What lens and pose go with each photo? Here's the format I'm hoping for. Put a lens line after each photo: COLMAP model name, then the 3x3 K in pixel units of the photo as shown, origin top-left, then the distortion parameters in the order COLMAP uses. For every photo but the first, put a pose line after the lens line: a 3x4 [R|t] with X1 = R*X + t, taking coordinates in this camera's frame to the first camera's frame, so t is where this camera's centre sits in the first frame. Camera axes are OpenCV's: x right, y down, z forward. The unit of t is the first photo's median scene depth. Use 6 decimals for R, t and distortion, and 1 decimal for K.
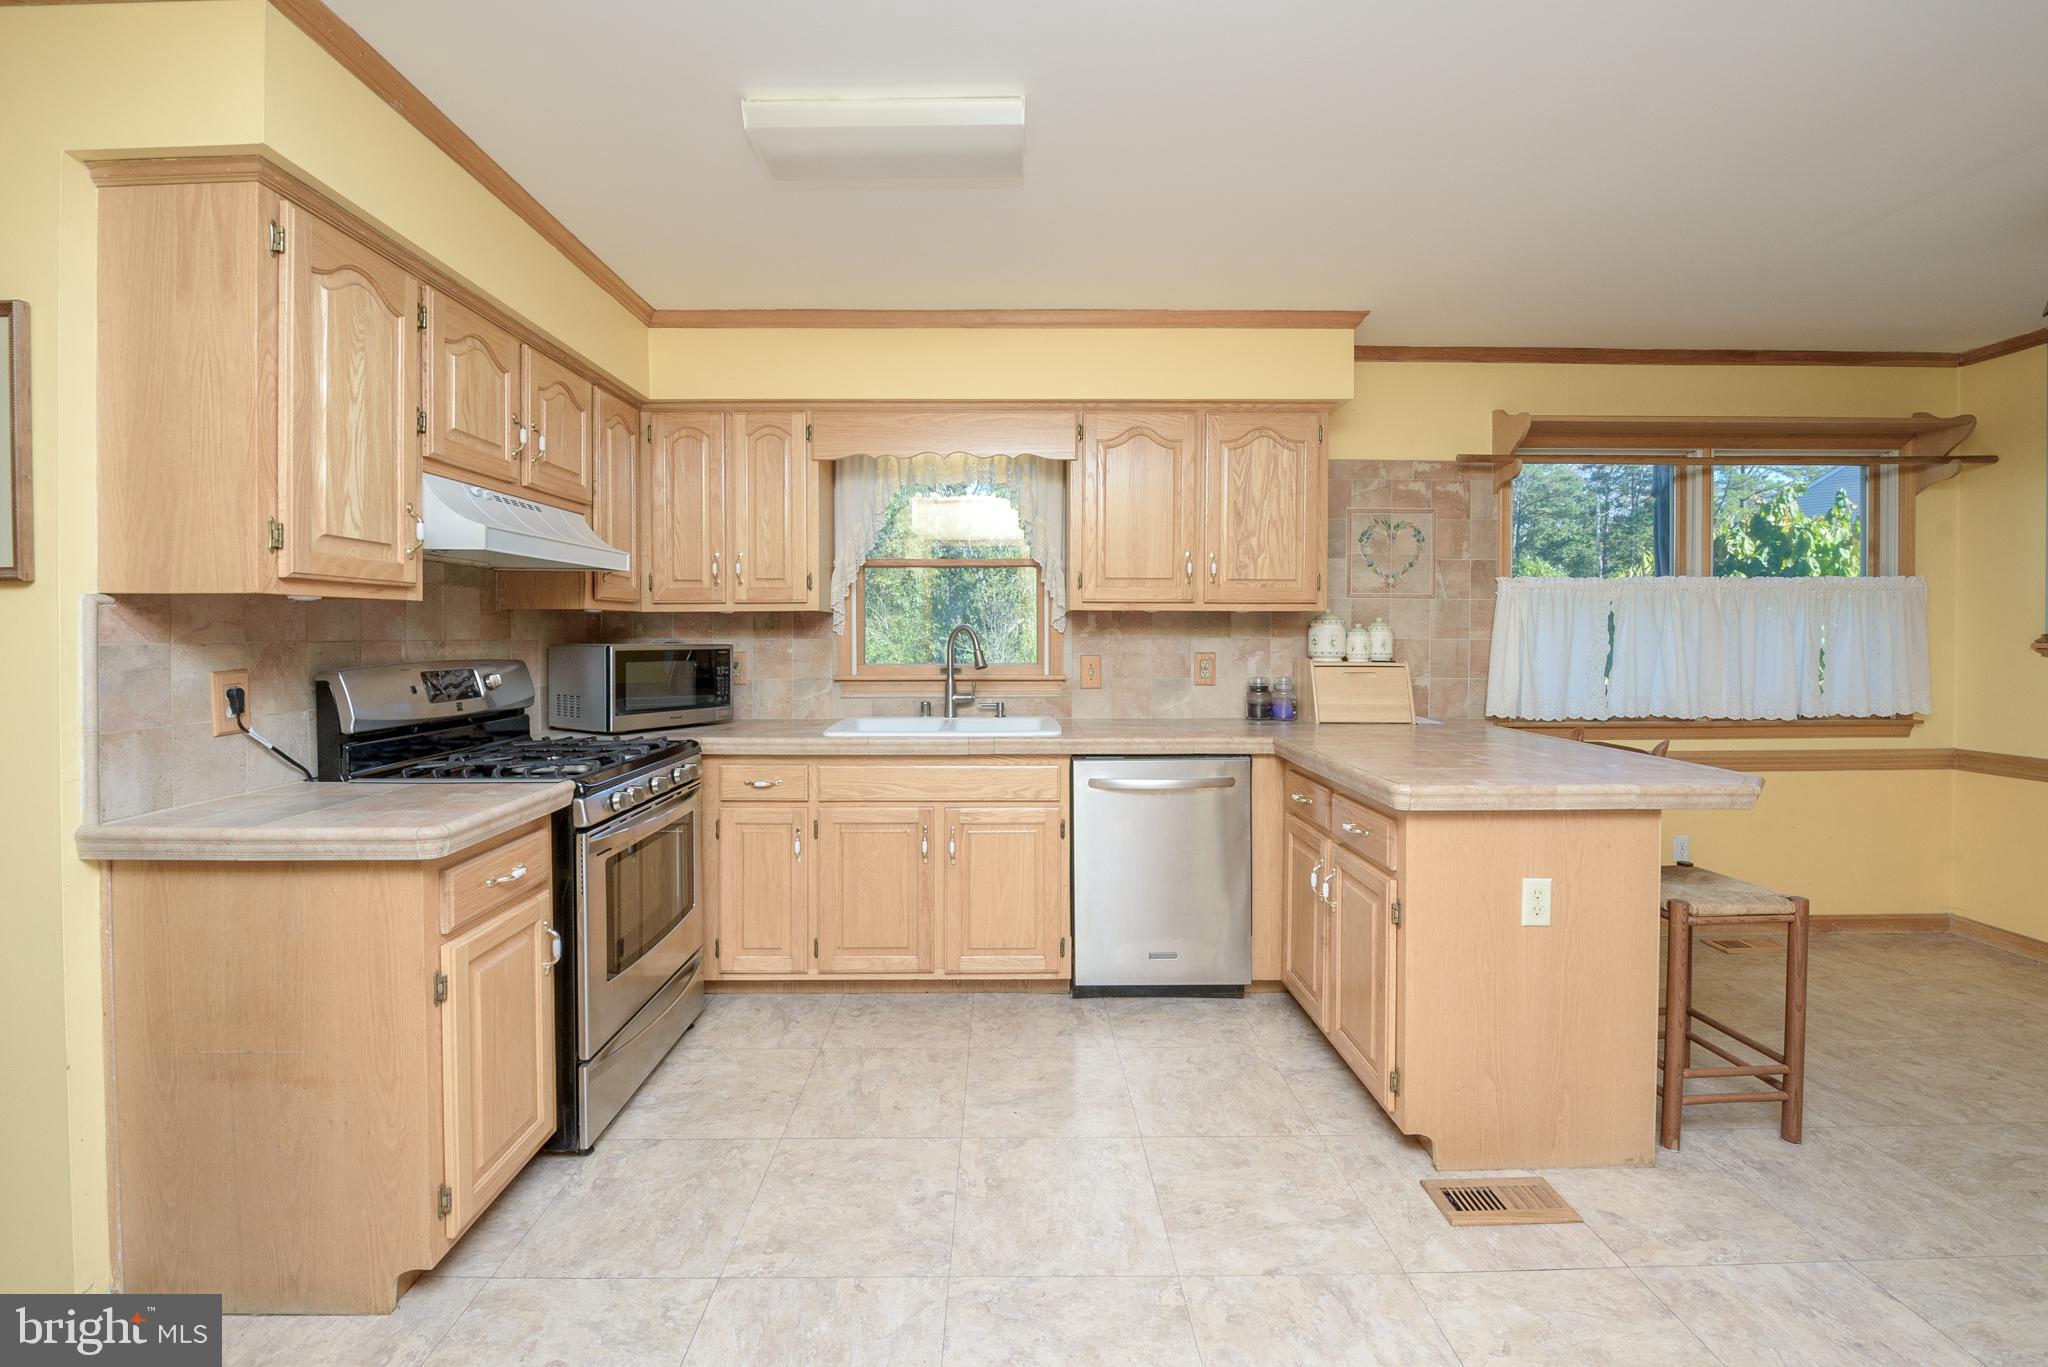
lens RADIAL K [[818.1, 0, 1015.4], [0, 818.1, 634.6], [0, 0, 1]] dist [-0.016776, 0.000146]
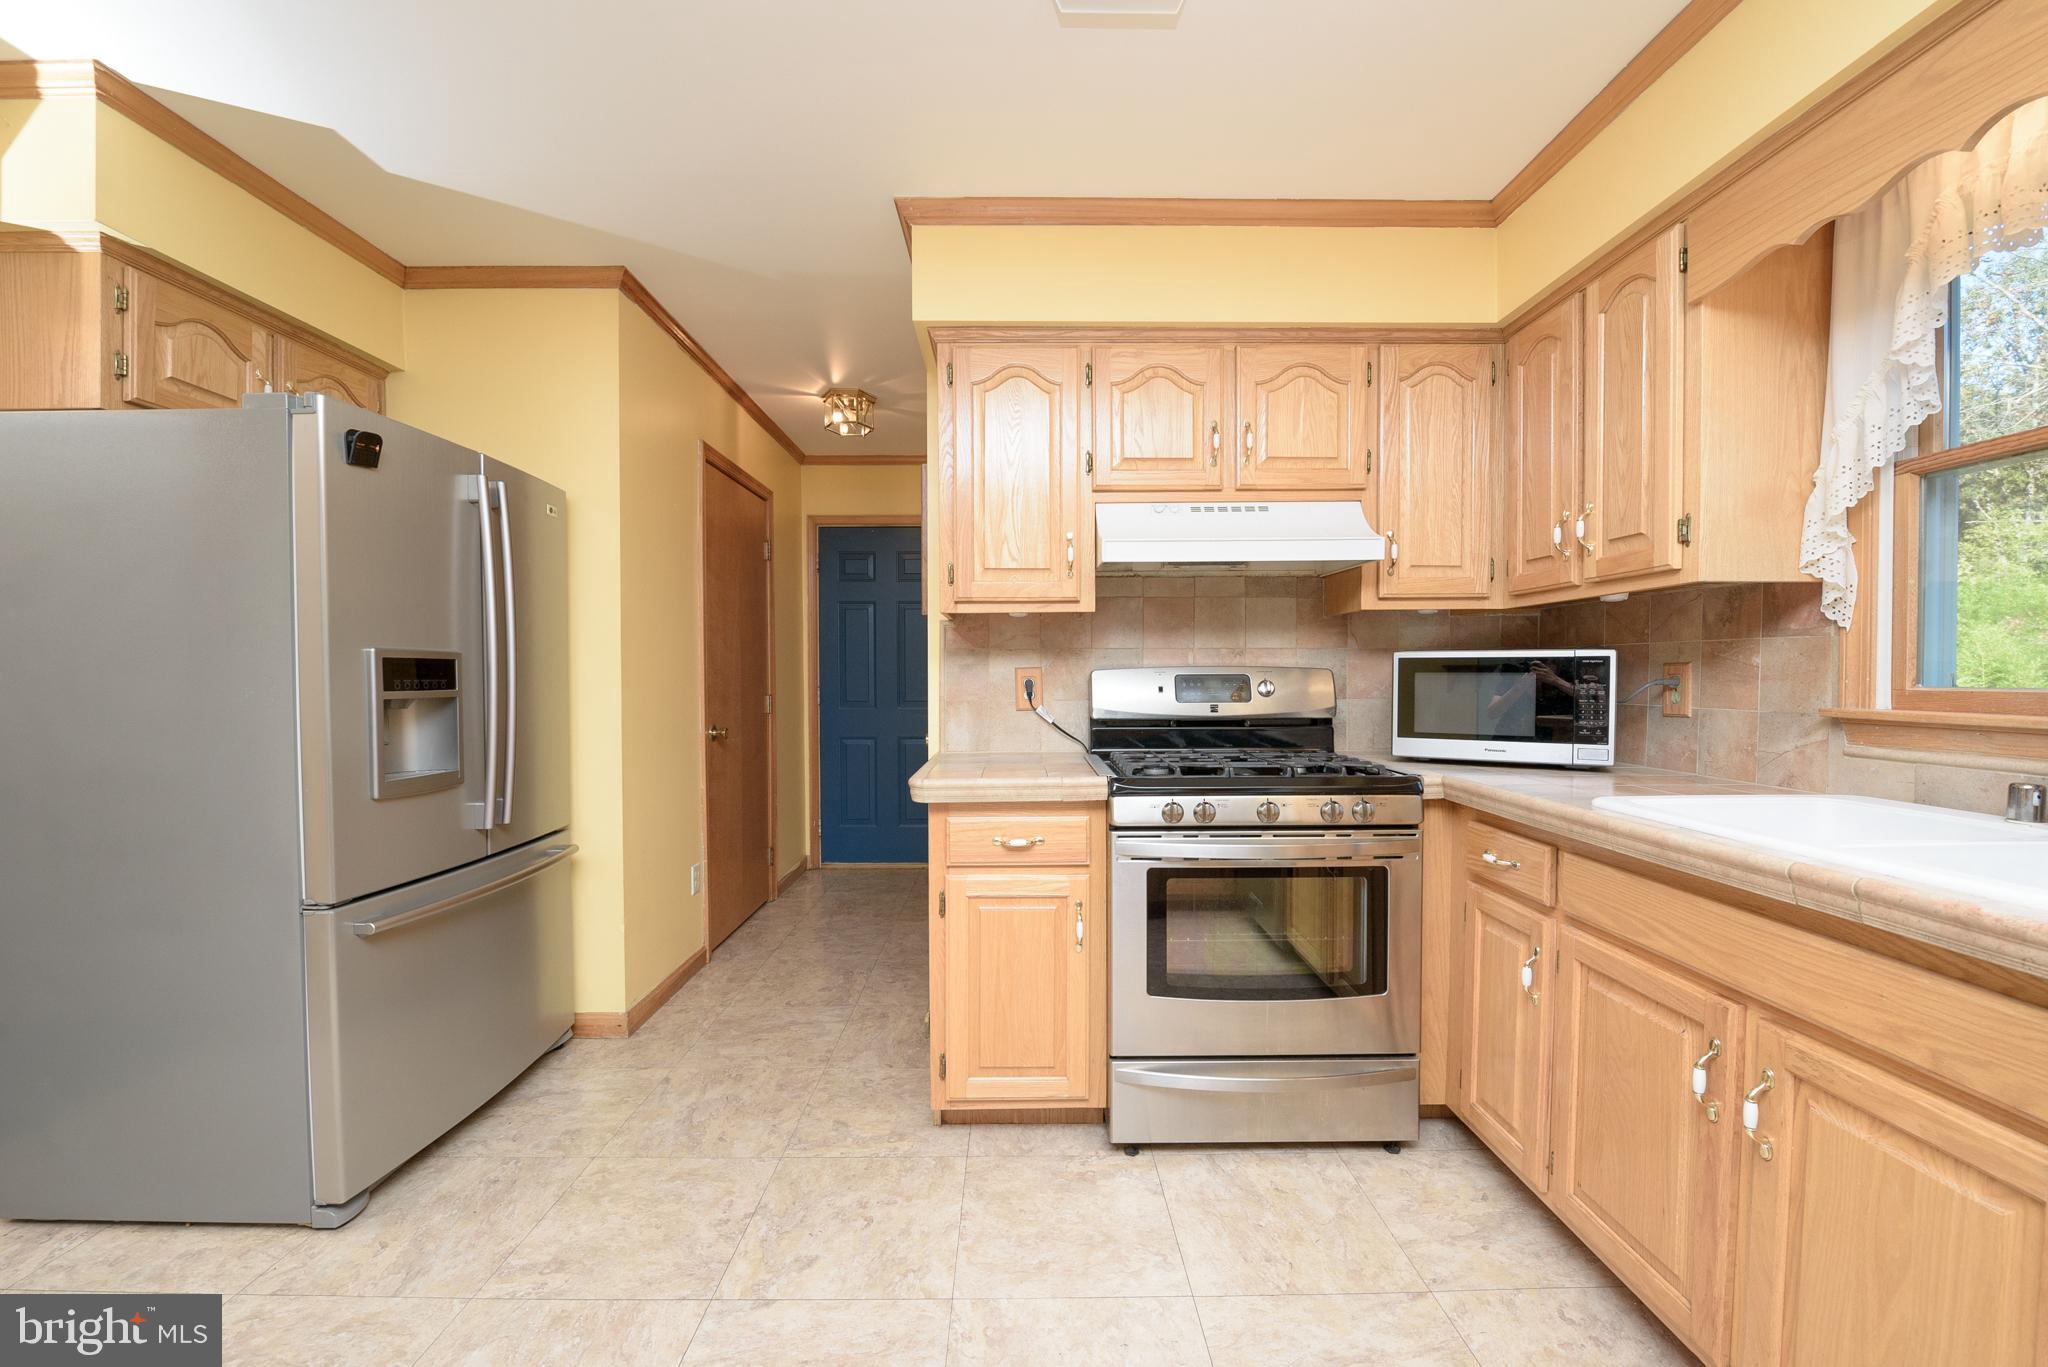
lens RADIAL K [[817.7, 0, 1024.0], [0, 817.7, 683.5], [0, 0, 1]] dist [-0.001304, -0.000141]
pose [[0.002996, 0.016851, -0.999854, 0.455890], [0.003422, 0.999852, 0.016861, 0.041875], [0.999990, -0.003472, 0.002938, 0.843027]]
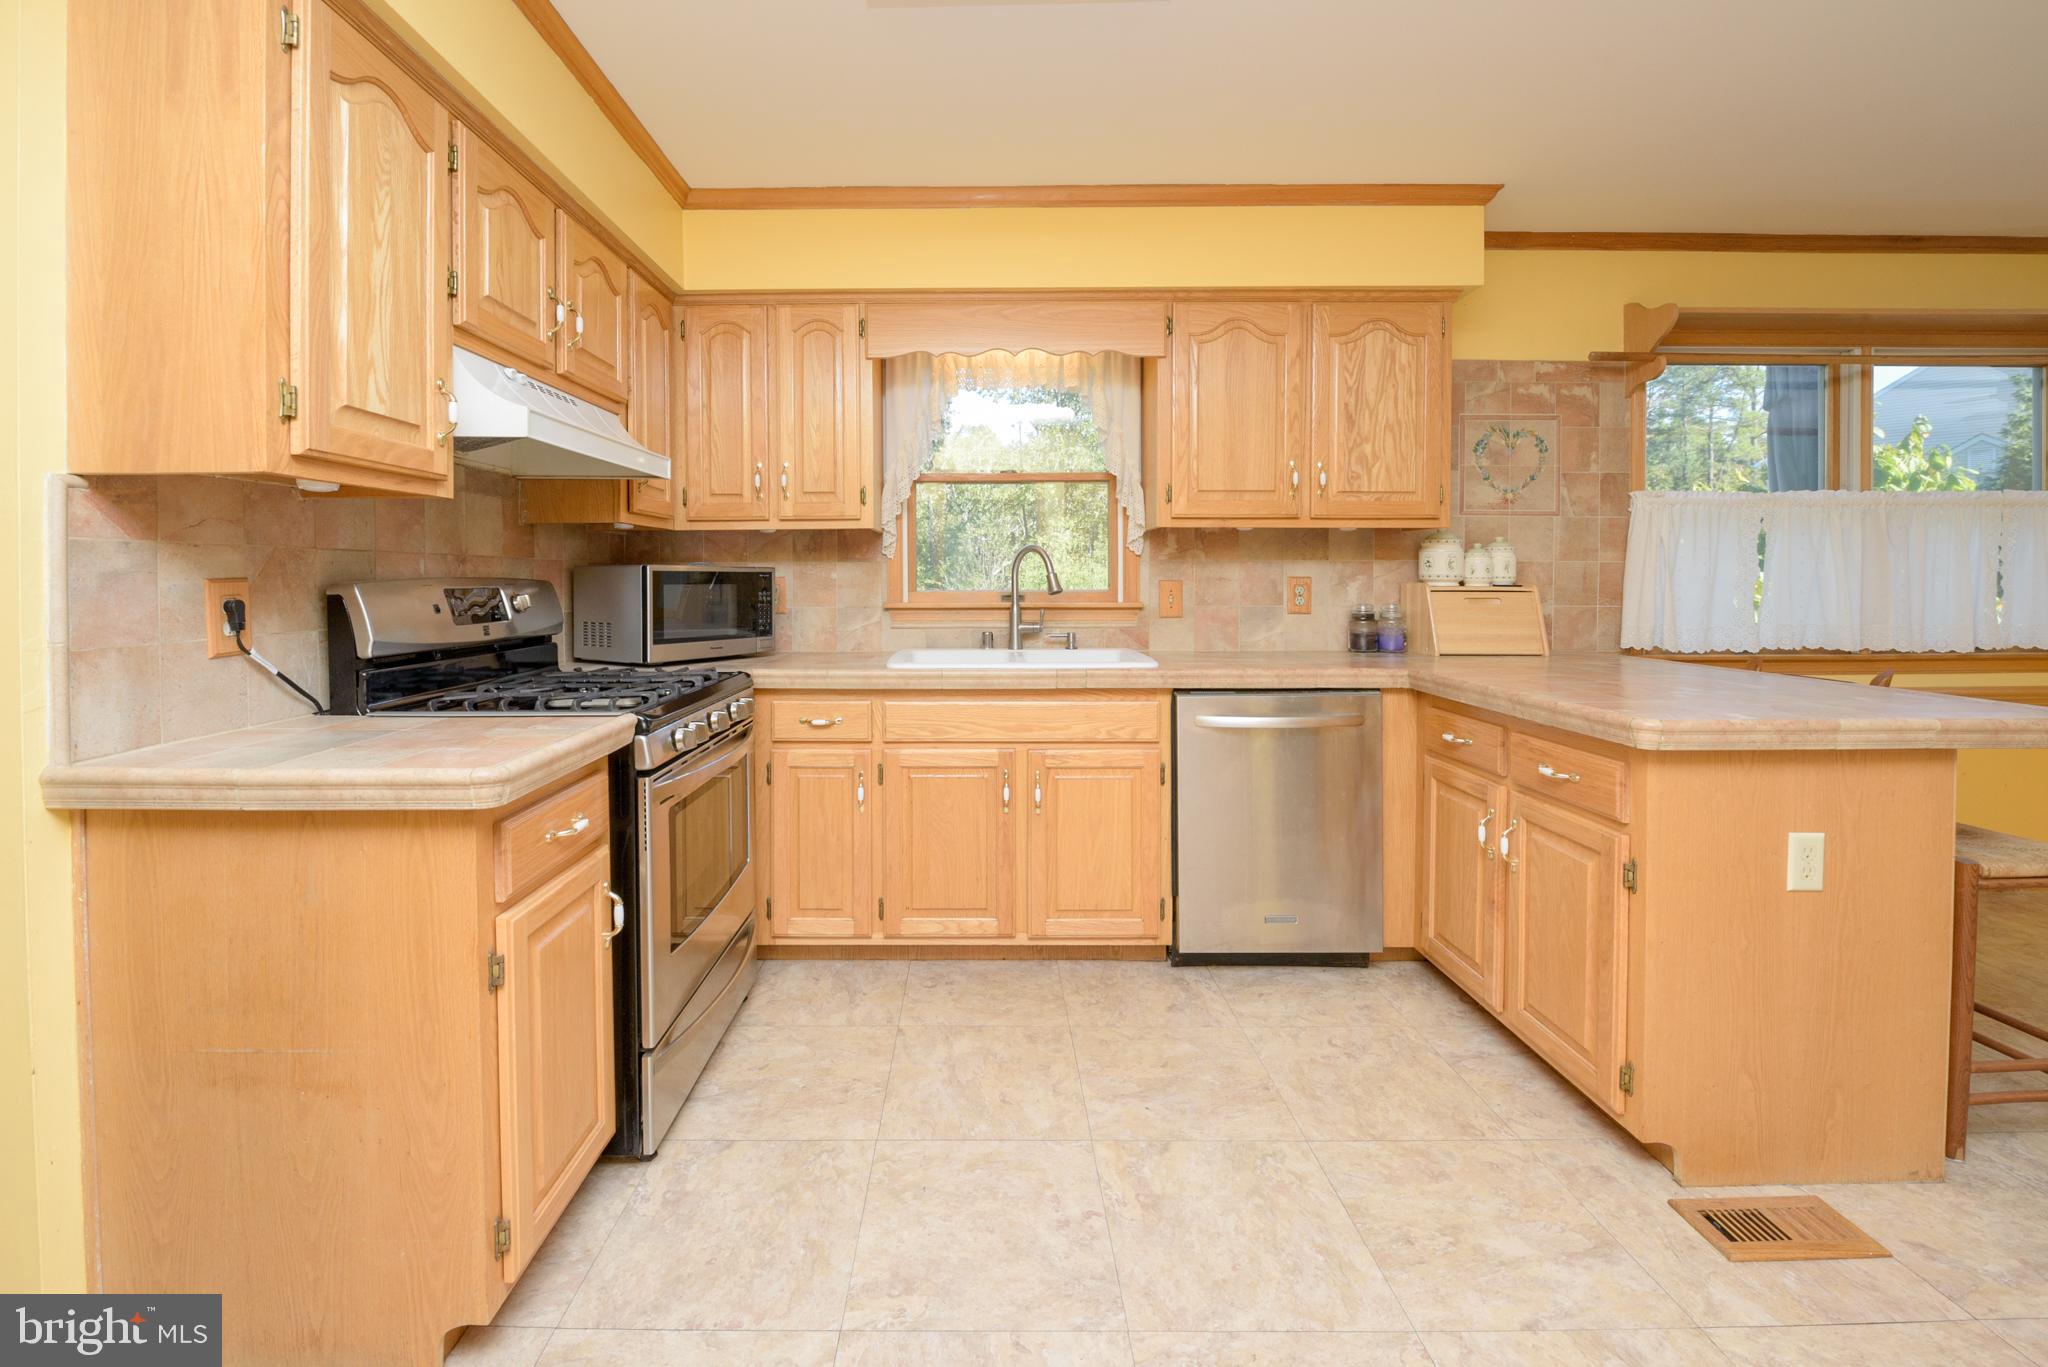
lens RADIAL K [[832.3, 0, 983.8], [0, 832.3, 583.3], [0, 0, 1]] dist [-0.015479, -0.000272]
pose [[0.999884, -0.000759, -0.015210, -0.164173], [0.000846, 0.999983, 0.005707, 0.039189], [0.015205, -0.005719, 0.999868, 0.148964]]
